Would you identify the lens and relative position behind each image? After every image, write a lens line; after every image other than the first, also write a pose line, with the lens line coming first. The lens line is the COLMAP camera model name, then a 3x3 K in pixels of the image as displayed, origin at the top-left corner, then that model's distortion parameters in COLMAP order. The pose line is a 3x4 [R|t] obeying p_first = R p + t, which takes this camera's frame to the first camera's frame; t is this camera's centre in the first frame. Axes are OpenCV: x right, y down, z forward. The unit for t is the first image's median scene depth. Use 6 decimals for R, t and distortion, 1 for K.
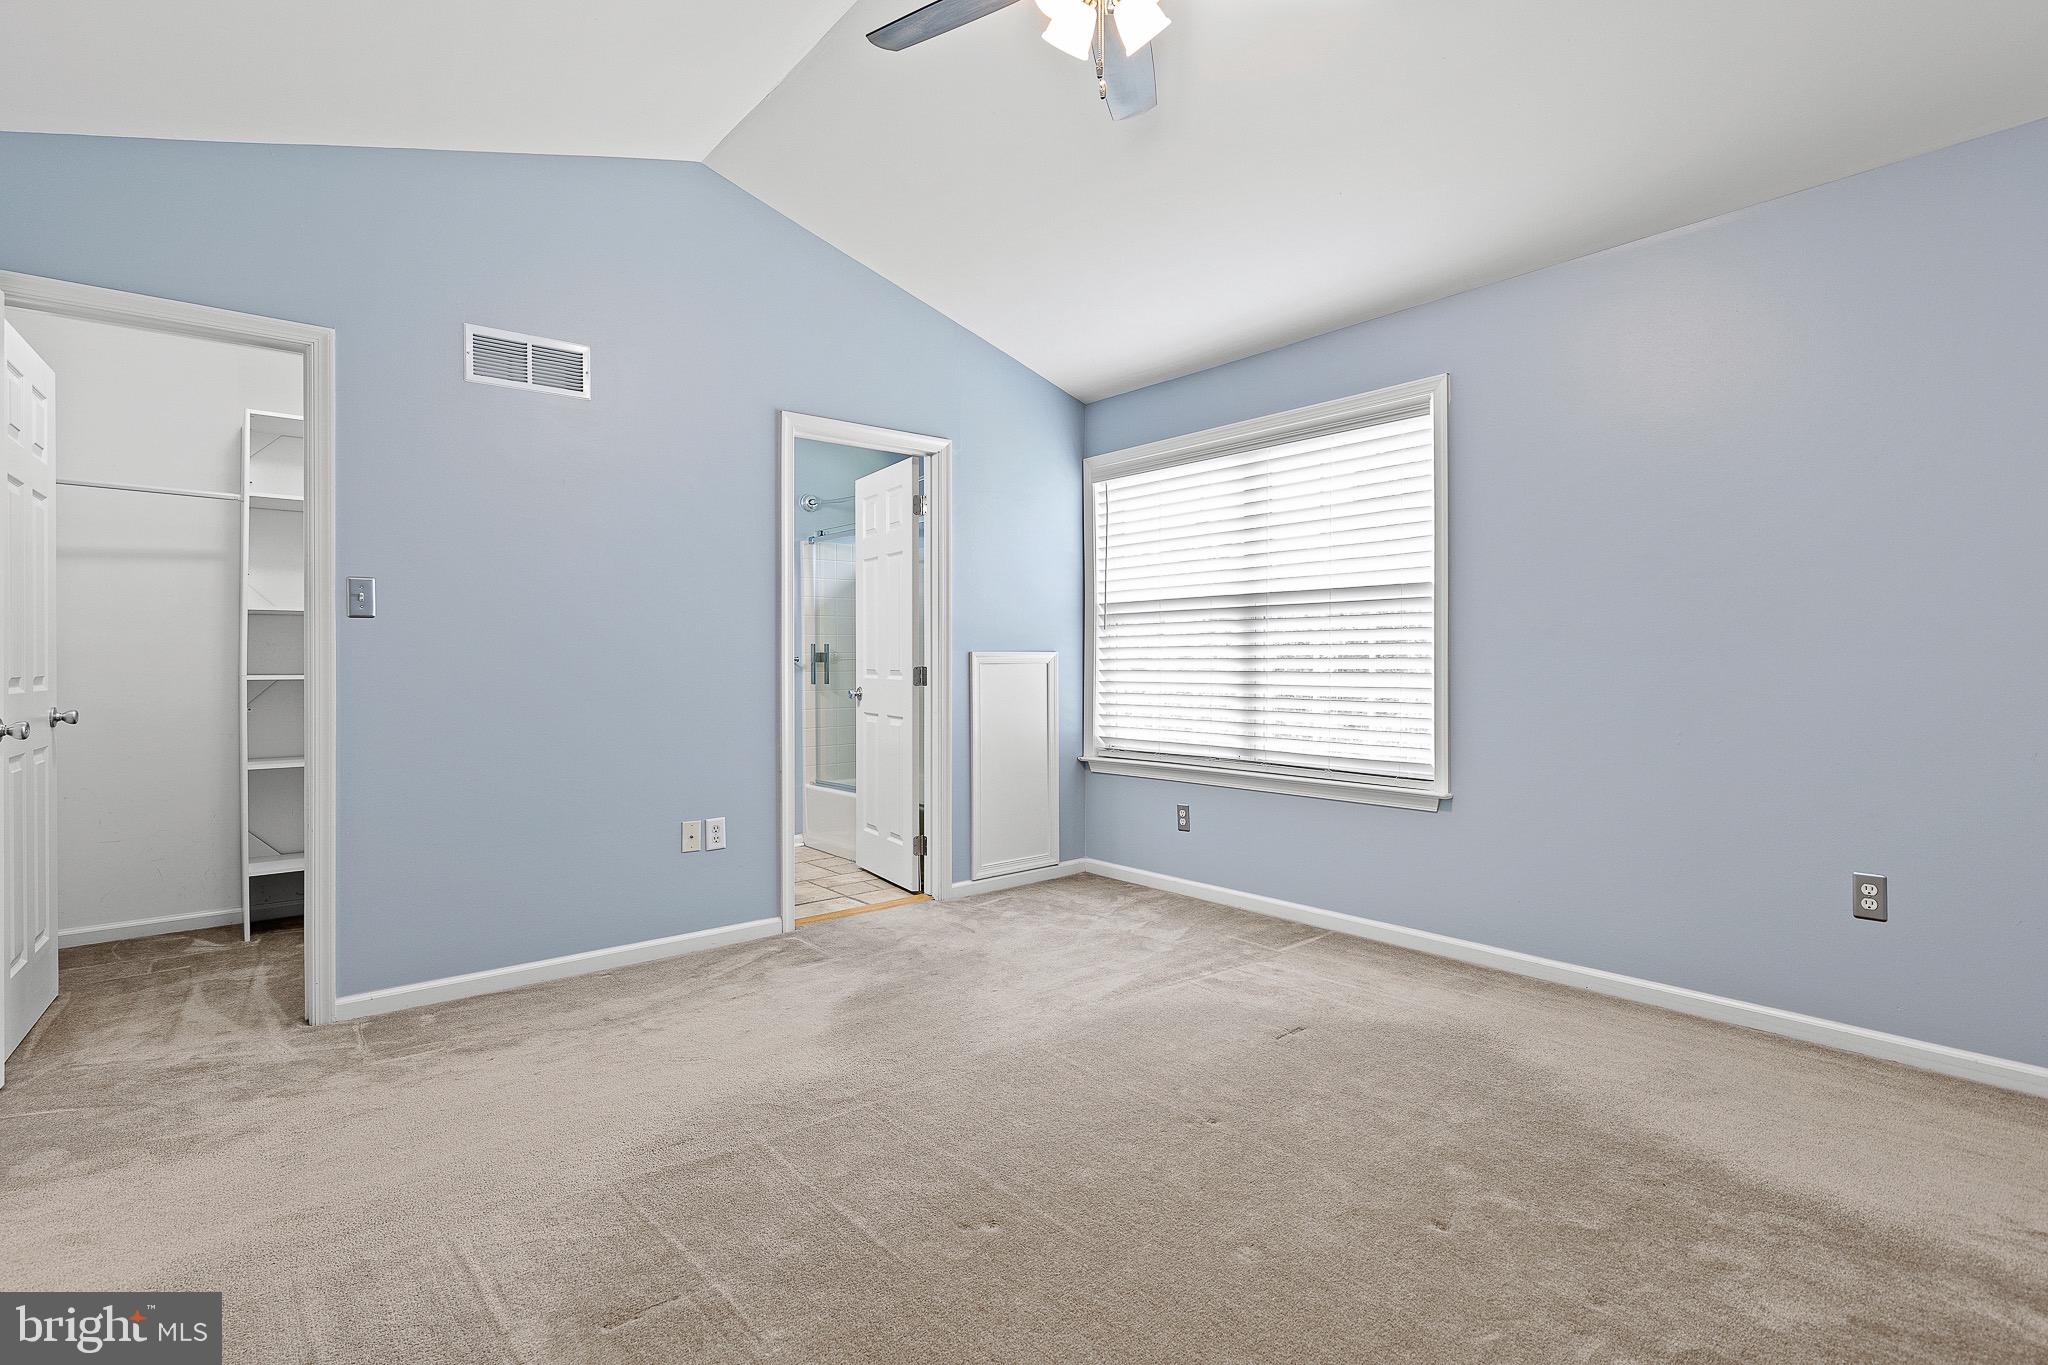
lens RADIAL K [[961.4, 0, 1032.0], [0, 961.4, 664.4], [0, 0, 1]] dist [-0.003242, 0.000824]
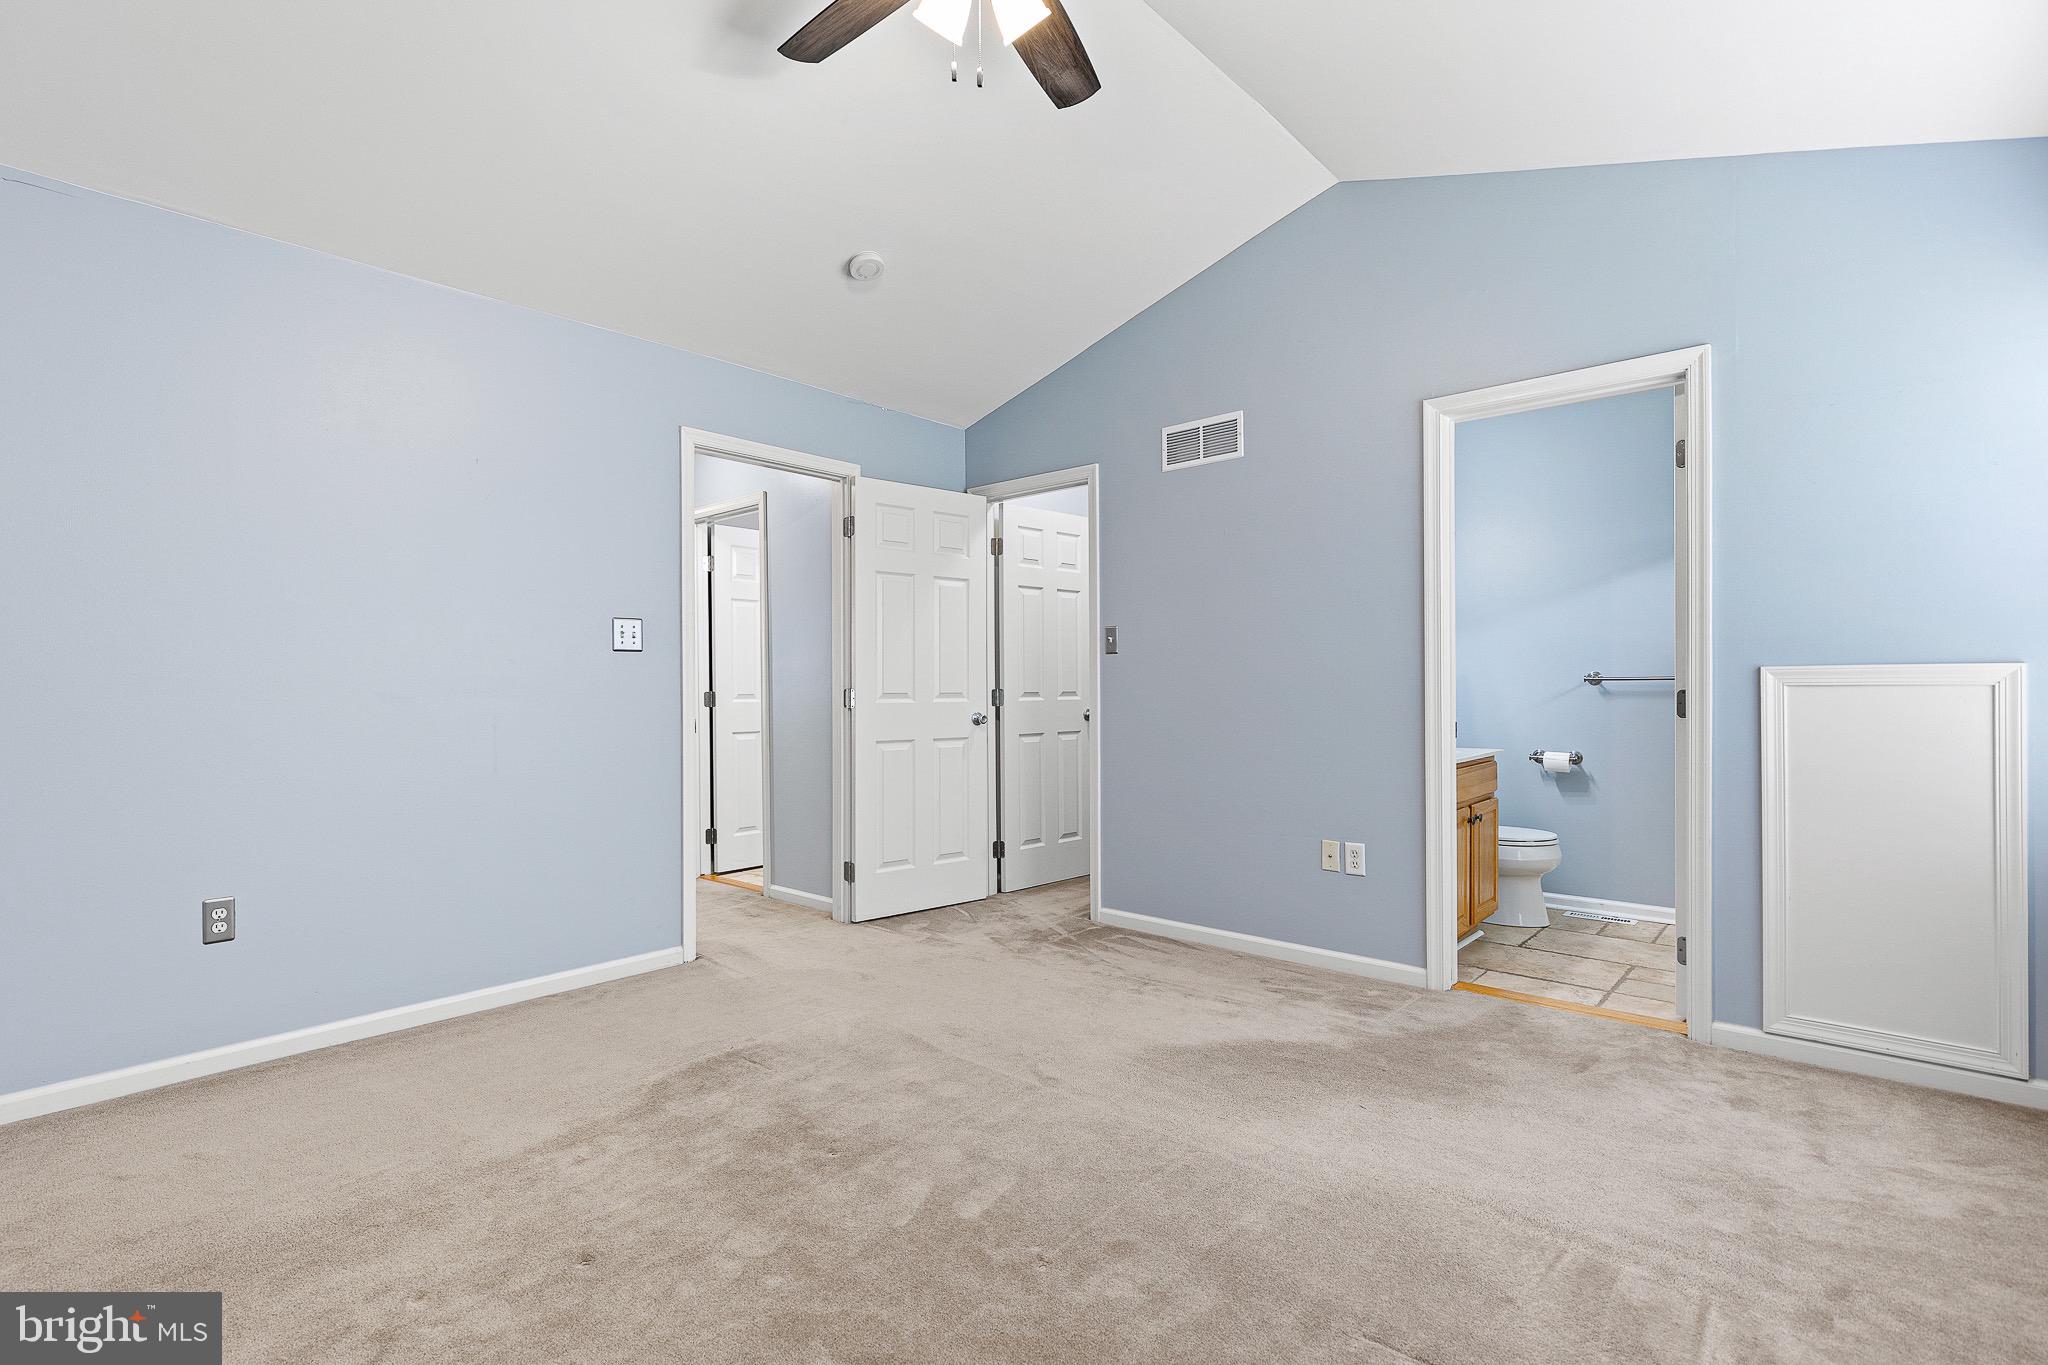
lens RADIAL K [[961.4, 0, 1028.6], [0, 961.4, 688.8], [0, 0, 1]] dist [-0.003242, 0.000824]
pose [[0.138447, 0.002932, -0.990366, 0.660731], [0.000384, 0.999995, 0.003014, 0.000167], [0.990370, -0.000798, 0.138445, 0.597307]]
